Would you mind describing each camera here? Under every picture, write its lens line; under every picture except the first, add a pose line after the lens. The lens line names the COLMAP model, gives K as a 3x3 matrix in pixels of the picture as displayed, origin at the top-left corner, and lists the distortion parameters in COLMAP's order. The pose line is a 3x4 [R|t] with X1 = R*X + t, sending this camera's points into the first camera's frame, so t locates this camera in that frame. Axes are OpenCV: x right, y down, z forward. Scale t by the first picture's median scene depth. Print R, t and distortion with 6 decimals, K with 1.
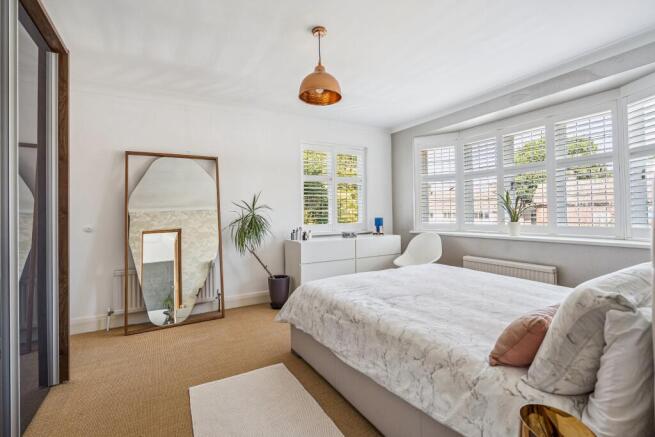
lens RADIAL K [[301.0, 0, 327.8], [0, 301.0, 216.2], [0, 0, 1]] dist [0.002143, 0.000276]
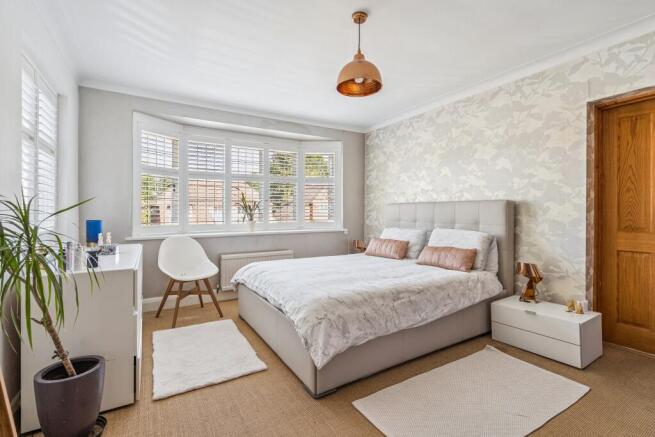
lens RADIAL K [[301.0, 0, 327.8], [0, 301.0, 216.2], [0, 0, 1]] dist [0.002143, 0.000276]
pose [[-0.036073, 0.002113, 0.999347, -0.961686], [0.011627, 0.999931, -0.001694, 0.010204], [-0.999282, 0.011558, -0.036095, 1.136276]]
